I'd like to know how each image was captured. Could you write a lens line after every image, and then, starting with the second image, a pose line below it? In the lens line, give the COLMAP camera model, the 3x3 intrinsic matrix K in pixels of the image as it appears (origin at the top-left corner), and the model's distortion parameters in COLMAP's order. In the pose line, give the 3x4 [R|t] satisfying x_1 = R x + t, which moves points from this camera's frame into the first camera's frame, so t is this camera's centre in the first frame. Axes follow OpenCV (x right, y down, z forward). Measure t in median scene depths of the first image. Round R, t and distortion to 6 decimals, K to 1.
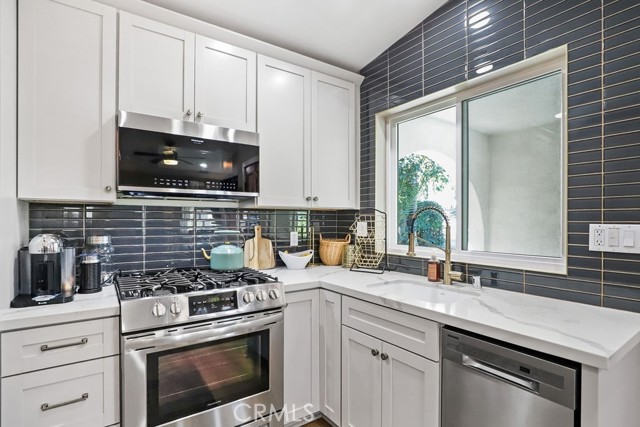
lens RADIAL K [[320.6, 0, 318.0], [0, 320.6, 217.4], [0, 0, 1]] dist [-0.015286, 0.000901]
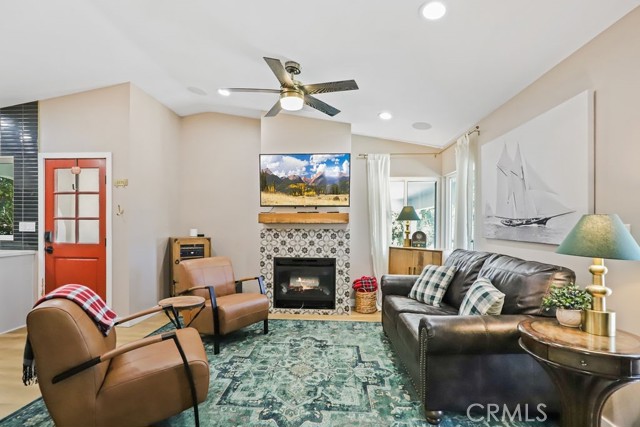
lens RADIAL K [[303.0, 0, 316.9], [0, 303.0, 226.9], [0, 0, 1]] dist [-0.011285, 0.000798]
pose [[0.621830, -0.003706, 0.783144, 0.306384], [-0.012492, 0.999815, 0.014650, -0.006850], [-0.783053, -0.018893, 0.621668, -2.118044]]
